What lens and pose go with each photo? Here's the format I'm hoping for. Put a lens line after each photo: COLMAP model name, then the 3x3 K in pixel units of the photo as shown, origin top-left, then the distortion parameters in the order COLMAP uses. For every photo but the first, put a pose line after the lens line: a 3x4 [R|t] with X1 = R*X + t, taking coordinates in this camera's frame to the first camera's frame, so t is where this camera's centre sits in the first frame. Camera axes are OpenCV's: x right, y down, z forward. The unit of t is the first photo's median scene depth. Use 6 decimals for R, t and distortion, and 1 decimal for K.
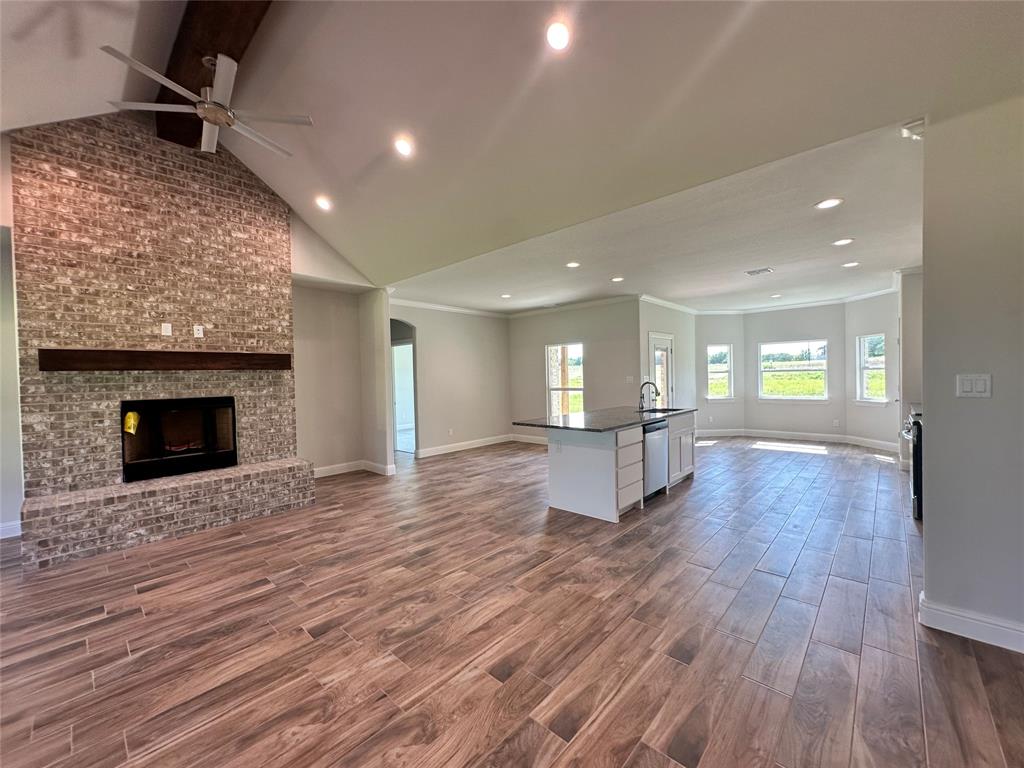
lens RADIAL K [[409.5, 0, 511.4], [0, 409.5, 383.3], [0, 0, 1]] dist [-0.001025, 0.000599]
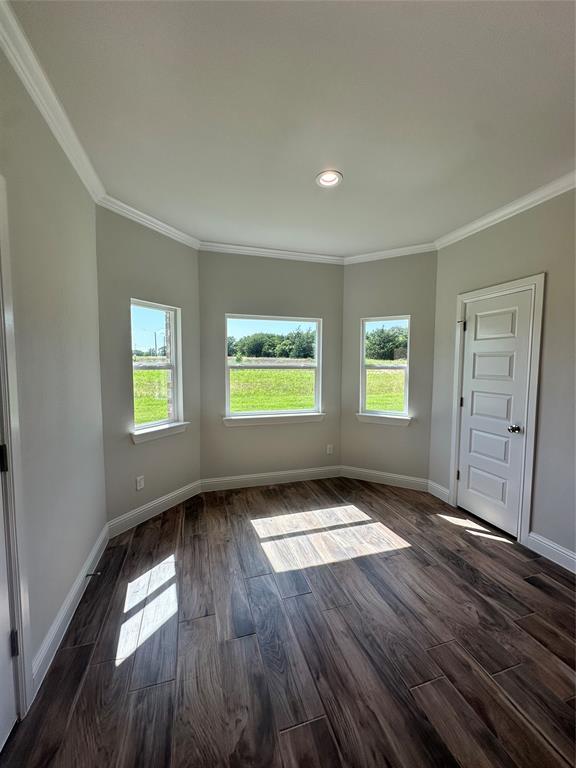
lens RADIAL K [[307.1, 0, 288.2], [0, 307.1, 382.7], [0, 0, 1]] dist [-0.001025, 0.000599]
pose [[0.501016, -0.030040, 0.864917, 0.698450], [-0.000365, 0.999390, 0.034922, -0.054535], [-0.865438, -0.017812, 0.500699, 1.685921]]
